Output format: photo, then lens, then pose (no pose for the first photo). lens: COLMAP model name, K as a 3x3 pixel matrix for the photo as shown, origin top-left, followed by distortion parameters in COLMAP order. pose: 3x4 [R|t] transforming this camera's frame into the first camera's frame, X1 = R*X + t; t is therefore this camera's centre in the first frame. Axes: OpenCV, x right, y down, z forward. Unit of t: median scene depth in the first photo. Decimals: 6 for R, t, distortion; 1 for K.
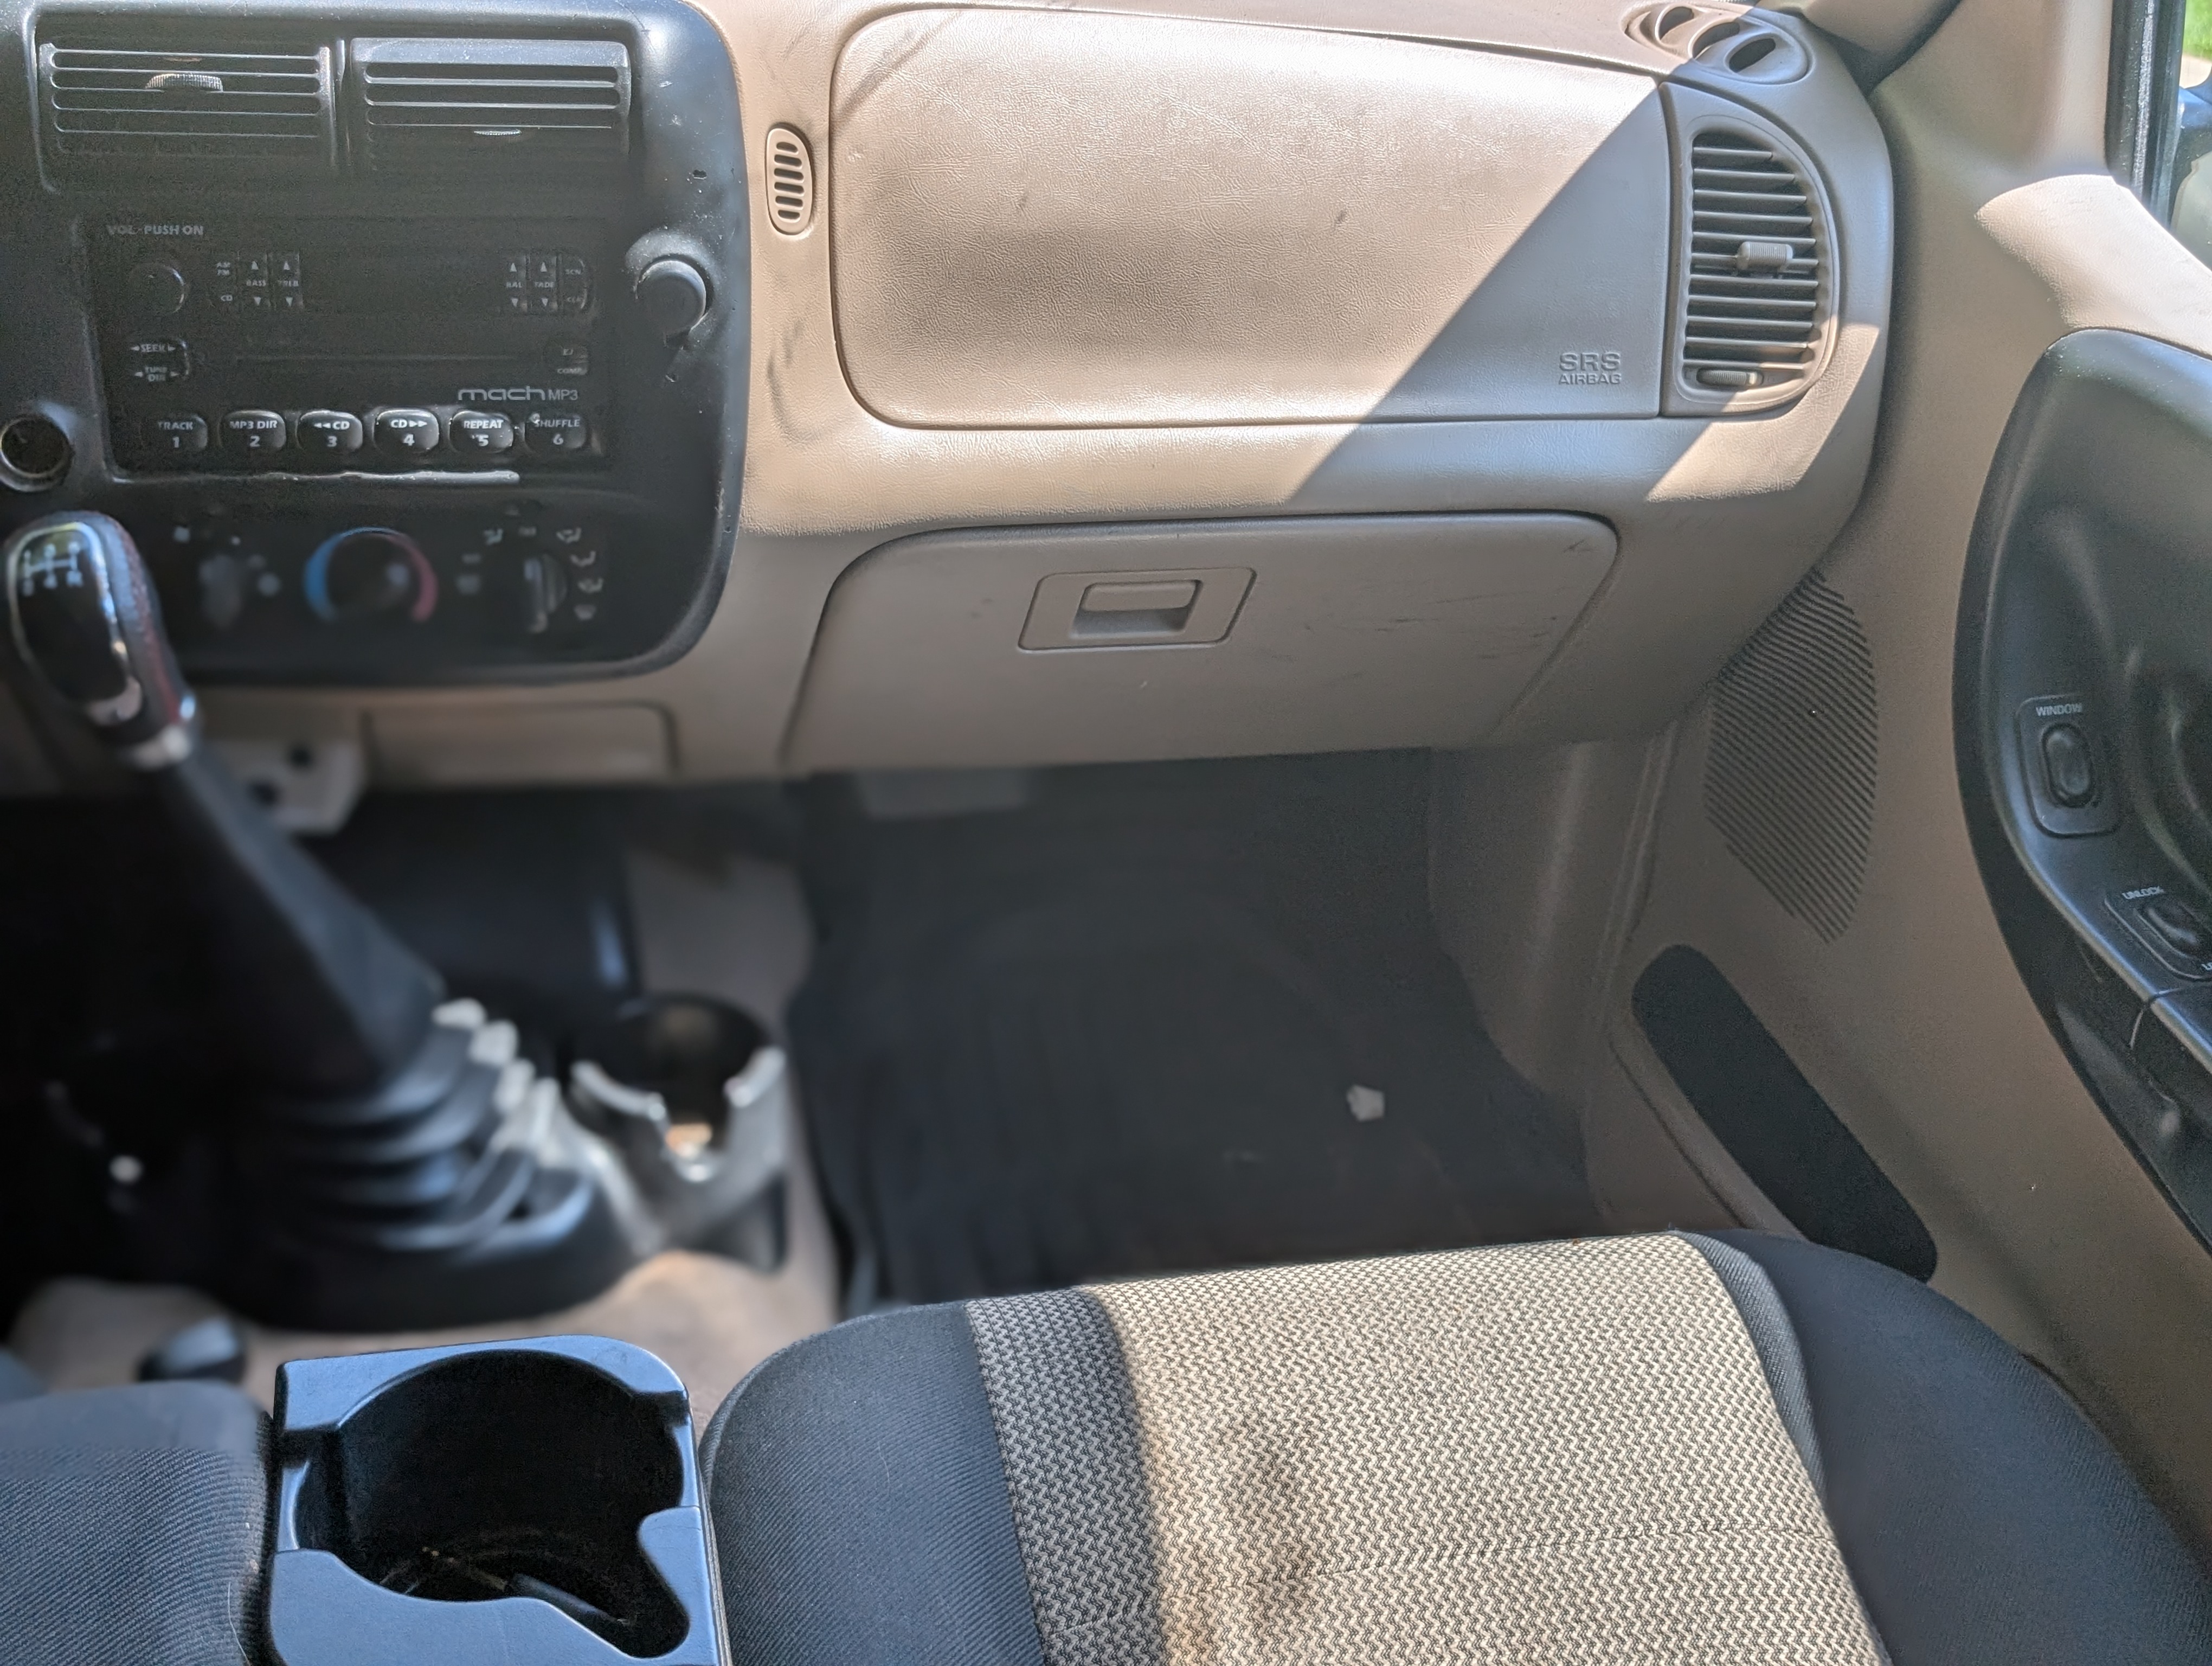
lens RADIAL K [[2370.2, 0, 1106.0], [0, 2370.2, 833.0], [0, 0, 1]] dist [-0.003476, -0.050031]
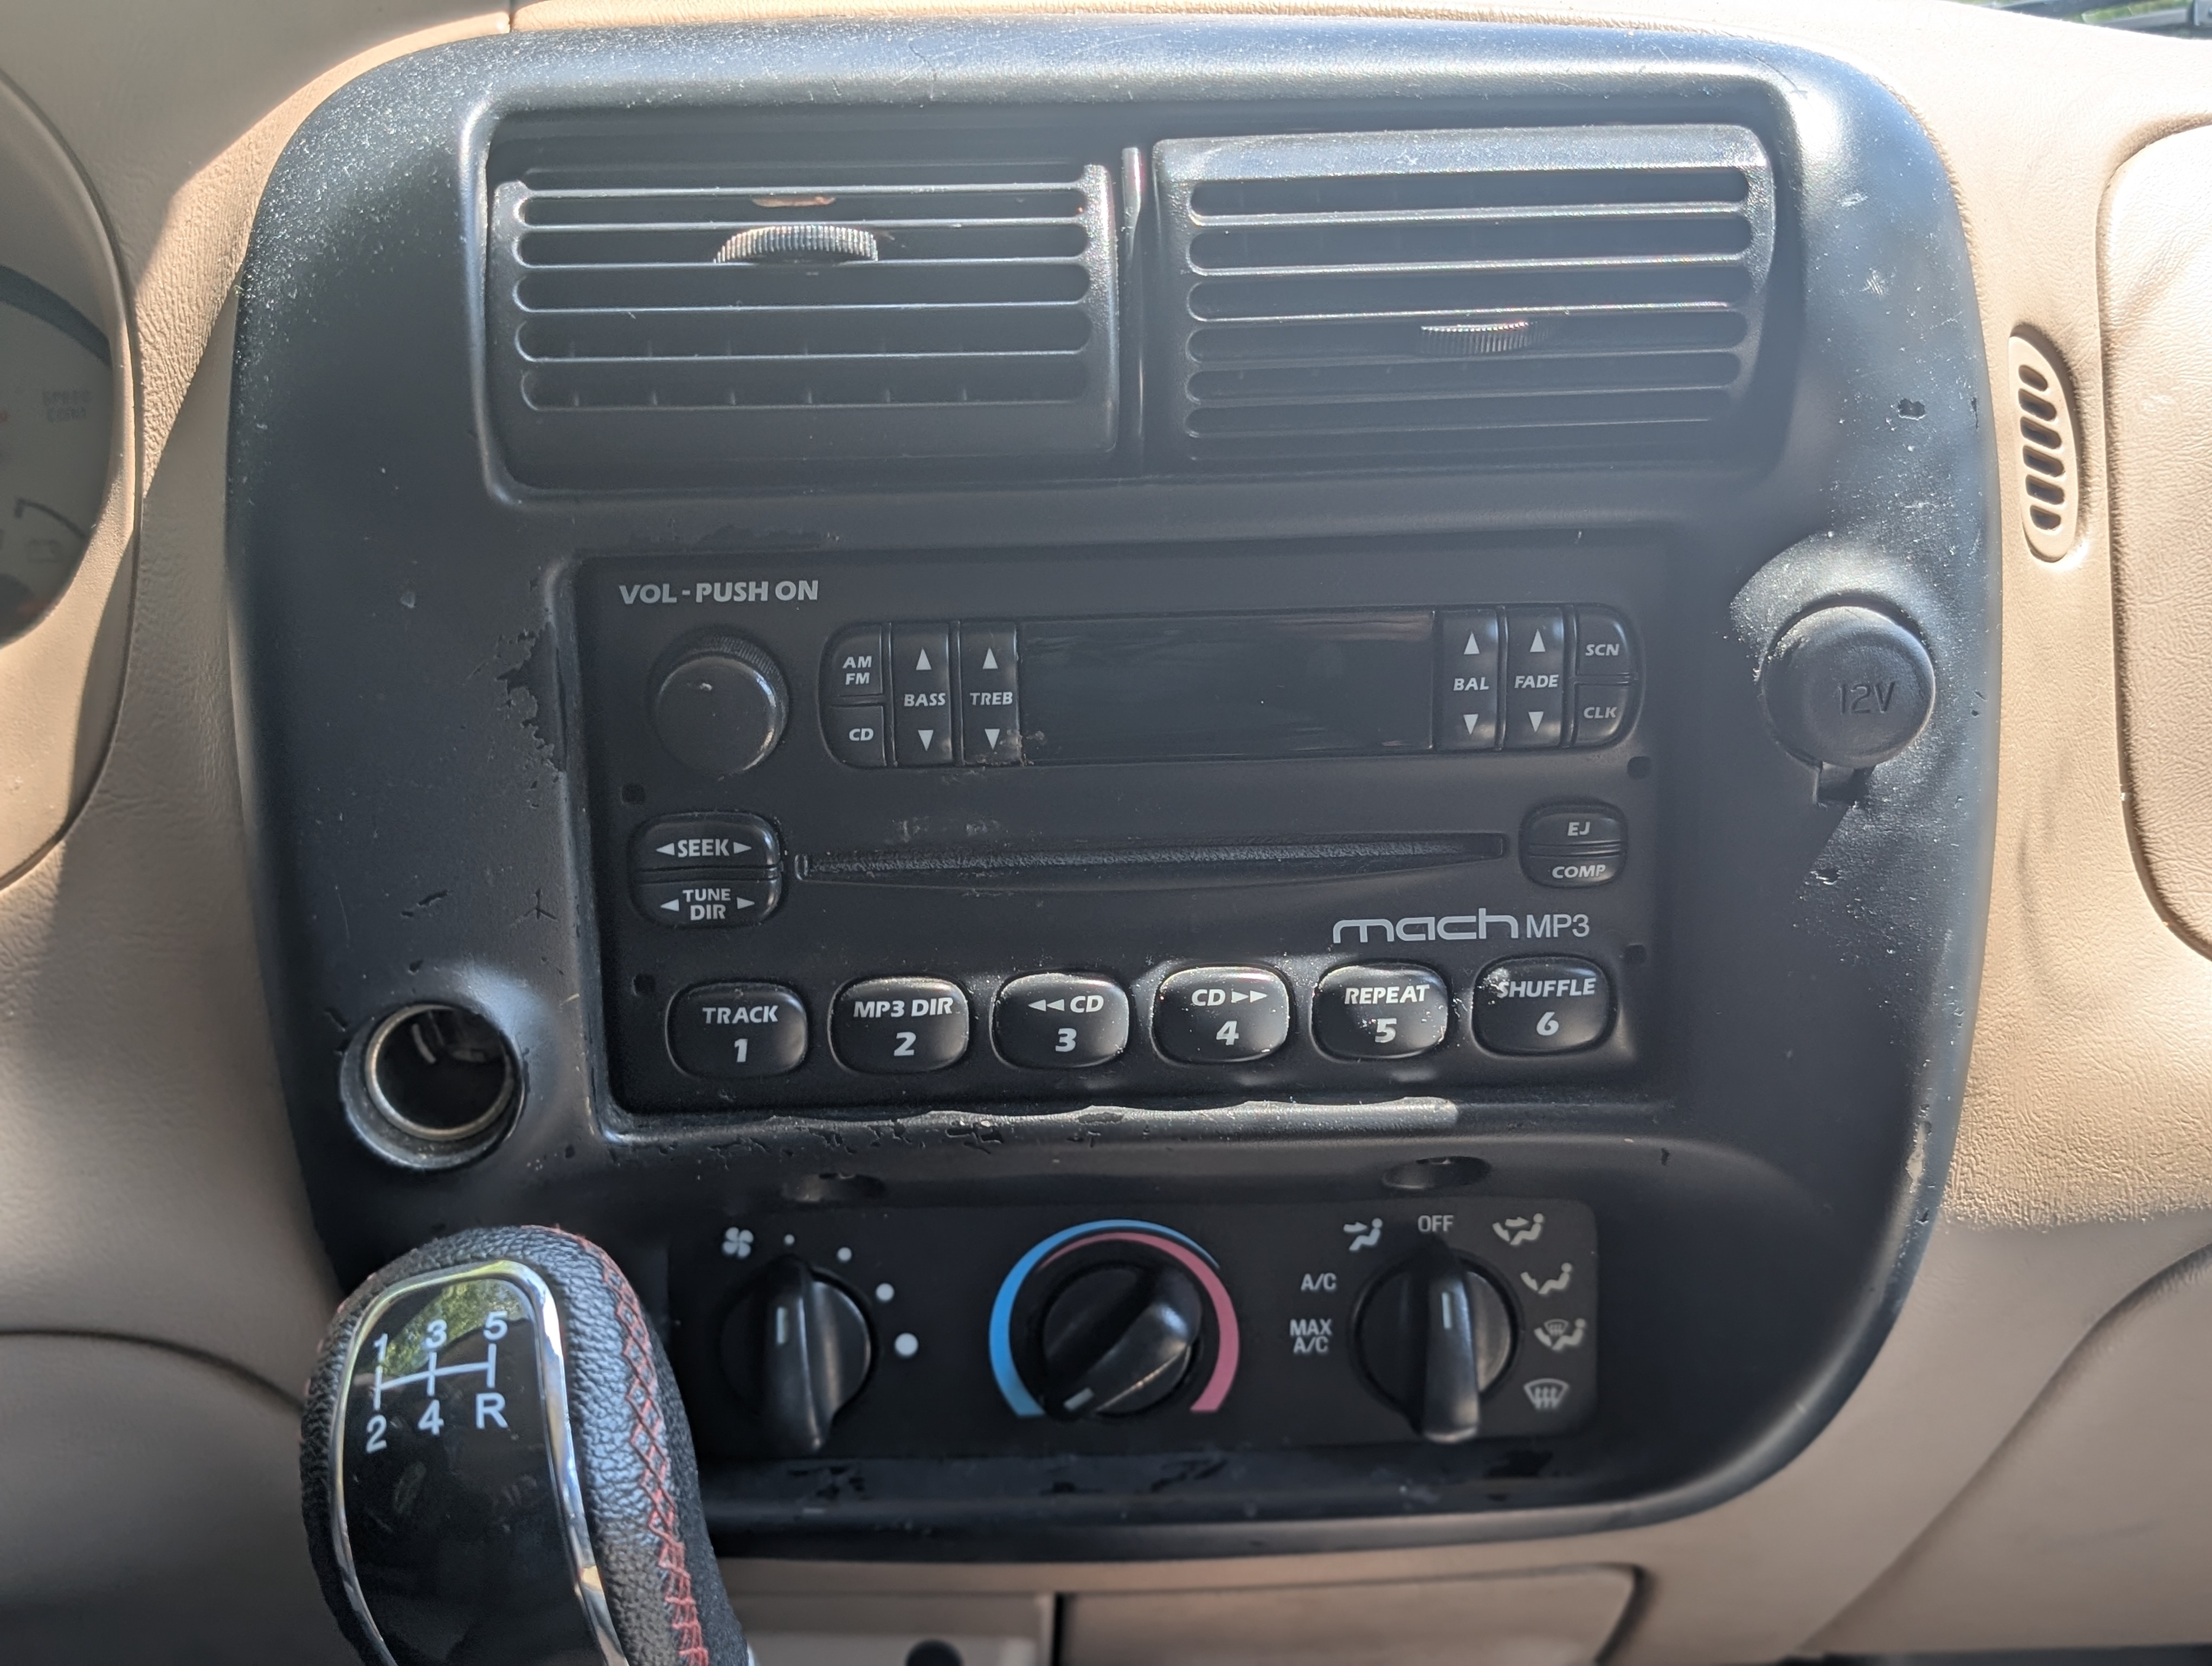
lens RADIAL K [[2526.1, 0, 1106.0], [0, 2526.1, 833.0], [0, 0, 1]] dist [0.169714, -1.153440]
pose [[0.977826, -0.044096, -0.204726, -0.218781], [-0.006959, 0.970199, -0.242211, -0.086519], [0.209306, 0.238265, 0.948378, 0.531627]]
